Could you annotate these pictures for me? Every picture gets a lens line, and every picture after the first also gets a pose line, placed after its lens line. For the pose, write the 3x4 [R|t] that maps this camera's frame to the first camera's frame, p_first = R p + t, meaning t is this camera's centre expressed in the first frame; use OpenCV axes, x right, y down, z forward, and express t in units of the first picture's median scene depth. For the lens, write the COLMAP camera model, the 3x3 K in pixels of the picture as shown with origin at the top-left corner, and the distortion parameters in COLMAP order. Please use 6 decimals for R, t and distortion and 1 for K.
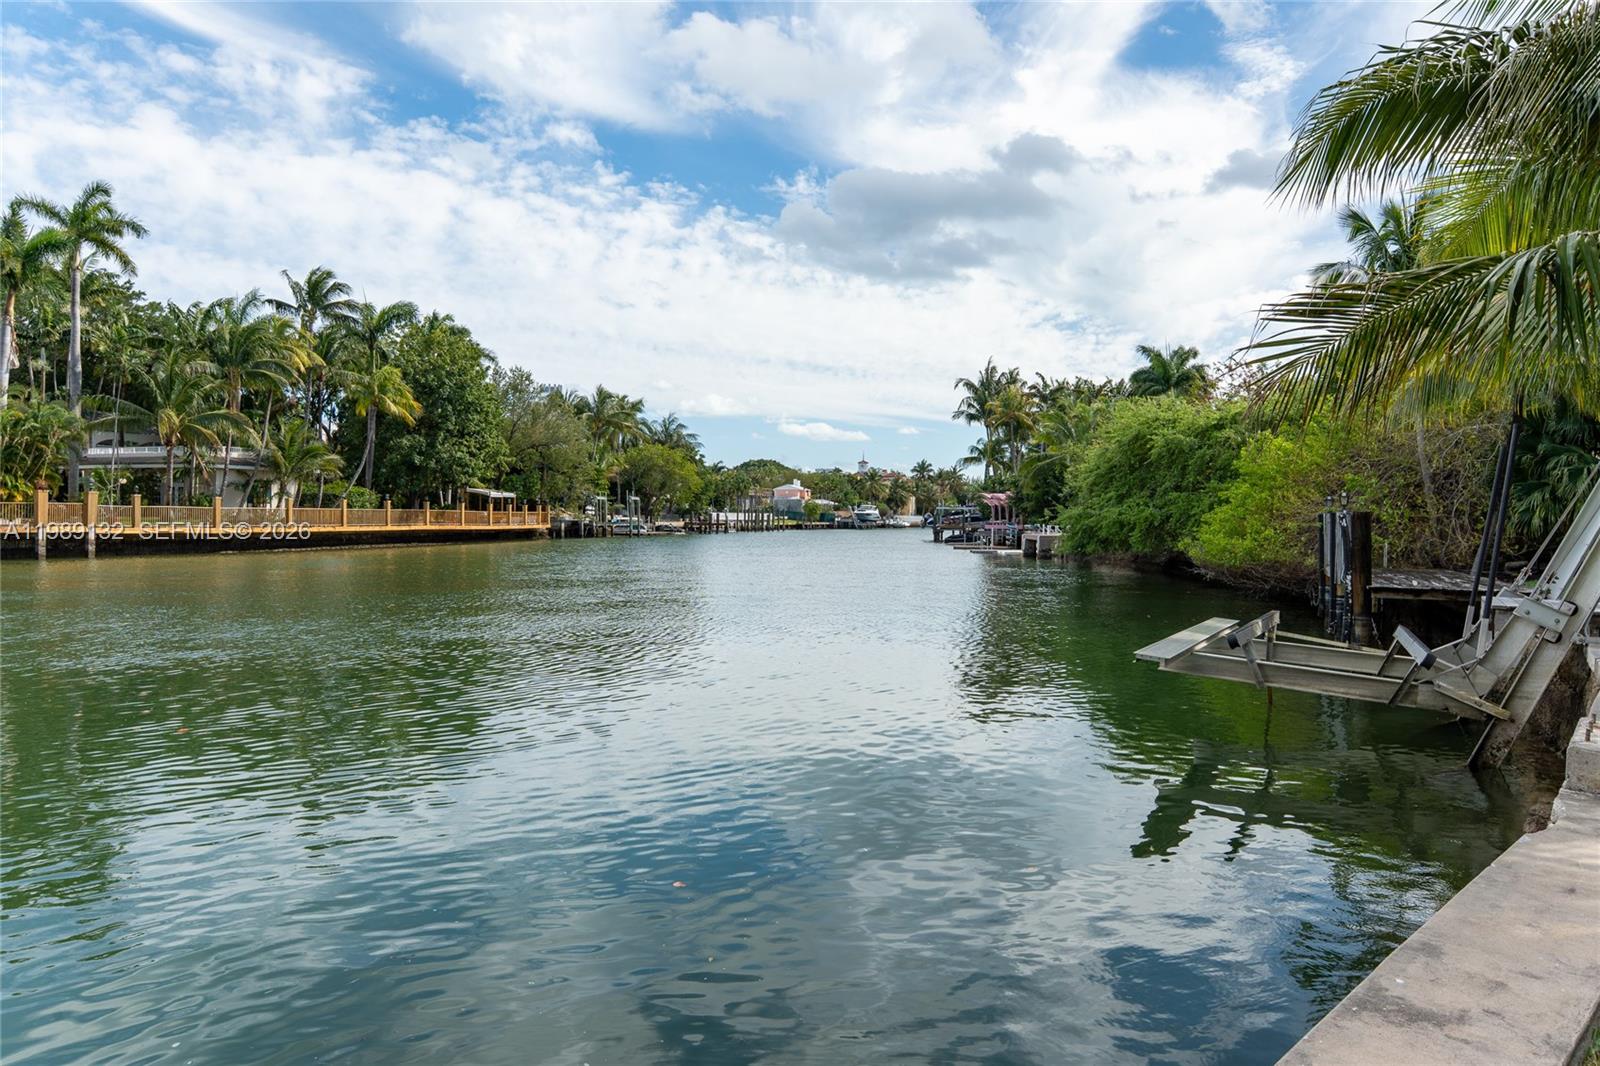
lens RADIAL K [[1101.6, 0, 801.9], [0, 1101.6, 537.2], [0, 0, 1]] dist [0.005450, -0.002150]
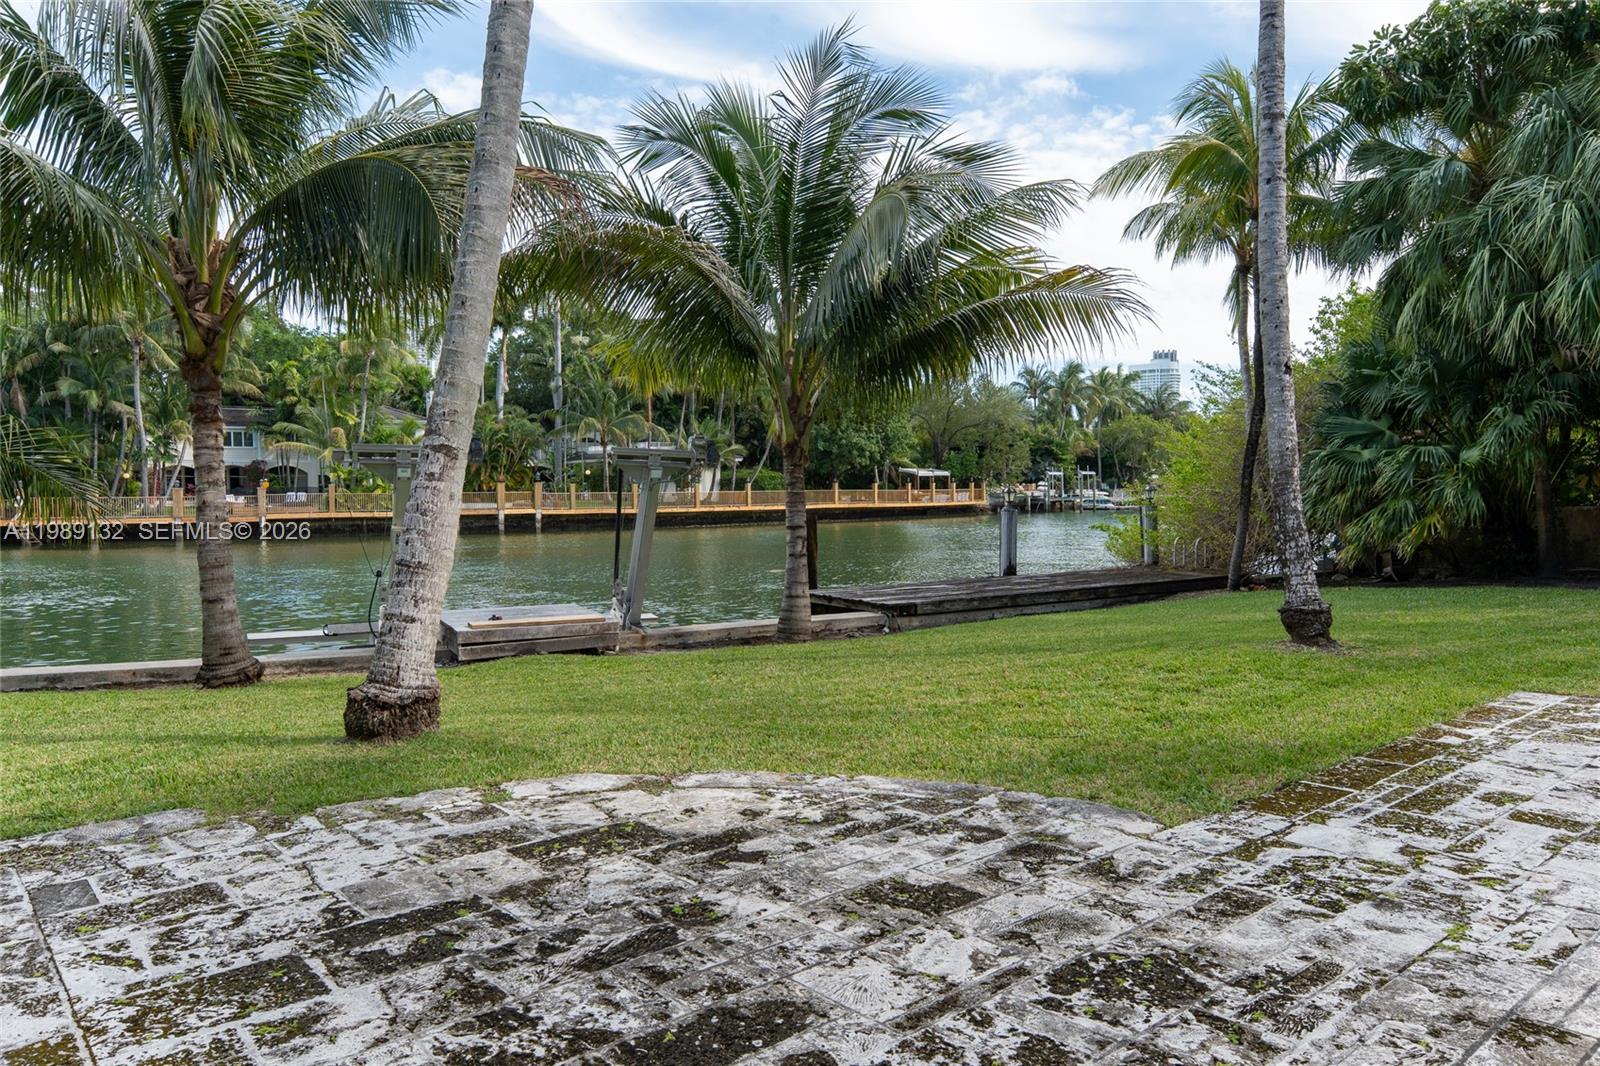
lens RADIAL K [[1101.6, 0, 800.1], [0, 1101.6, 534.0], [0, 0, 1]] dist [0.005450, -0.002150]
pose [[0.846297, 0.007322, -0.532660, 0.182893], [0.005084, 0.999749, 0.021820, -0.003809], [0.532687, -0.021174, 0.846048, 0.027046]]
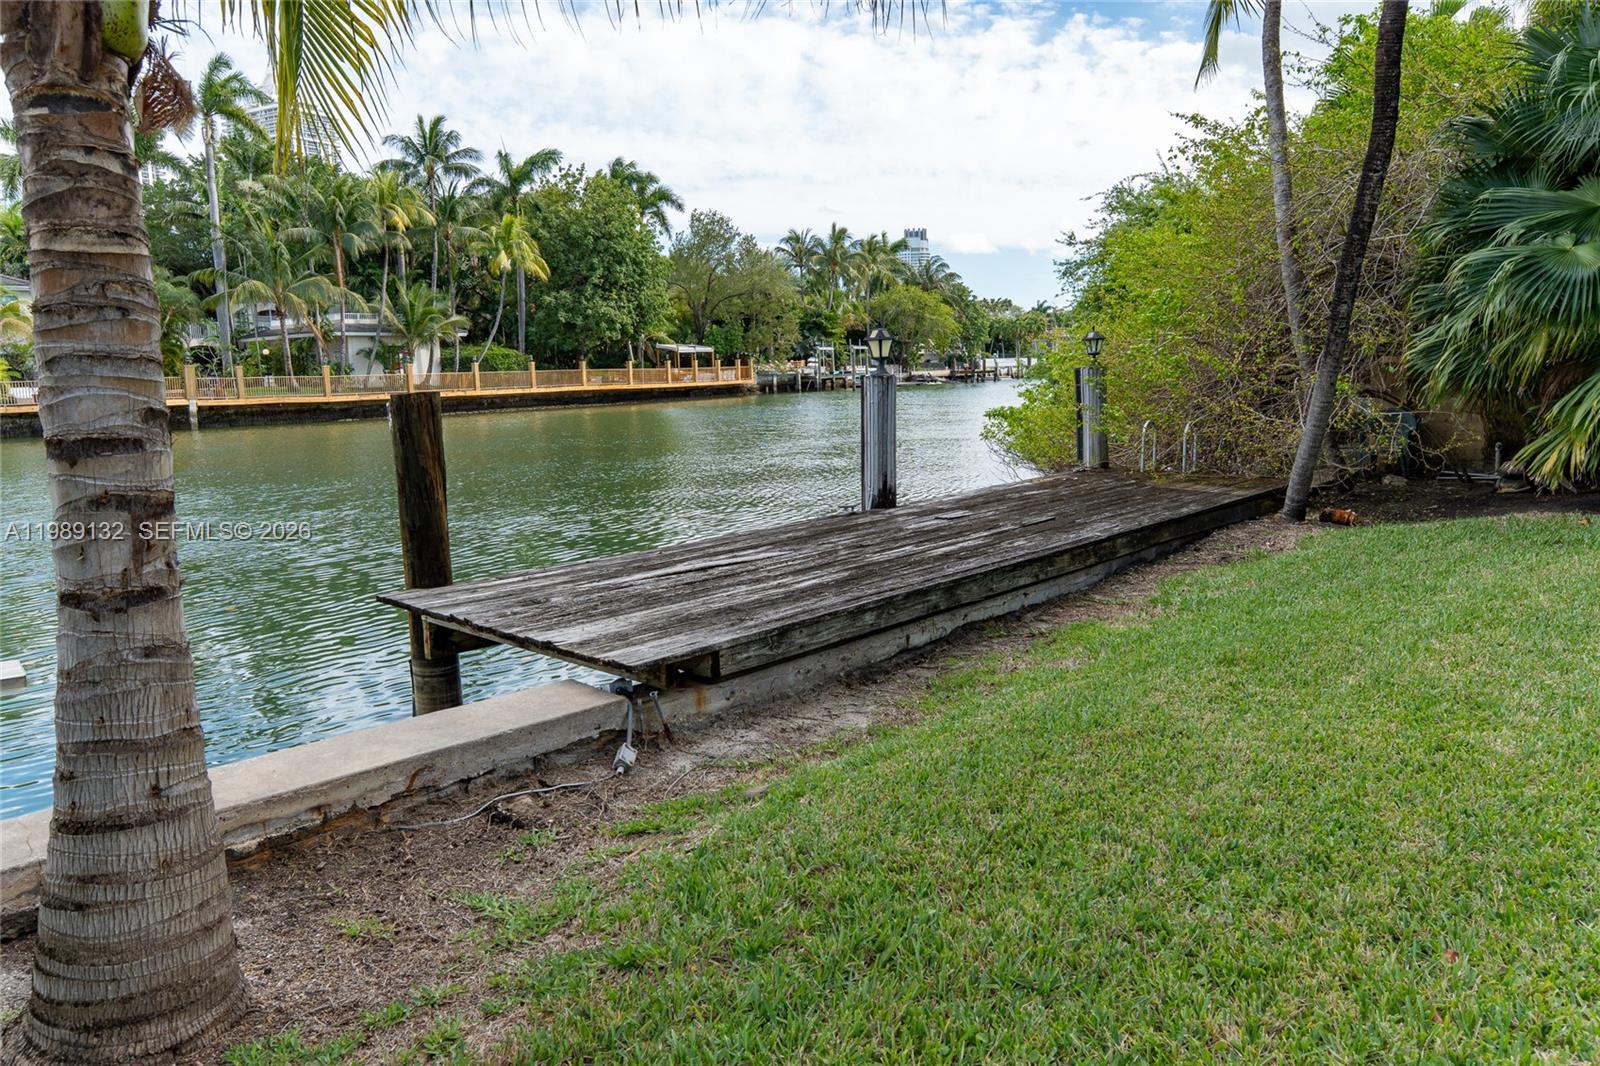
lens RADIAL K [[1101.6, 0, 805.6], [0, 1101.6, 531.5], [0, 0, 1]] dist [0.005450, -0.002150]
pose [[0.942395, 0.018778, -0.333975, 0.135953], [0.025817, 0.991362, 0.128588, -0.002694], [0.333505, -0.129803, 0.933770, 0.119264]]
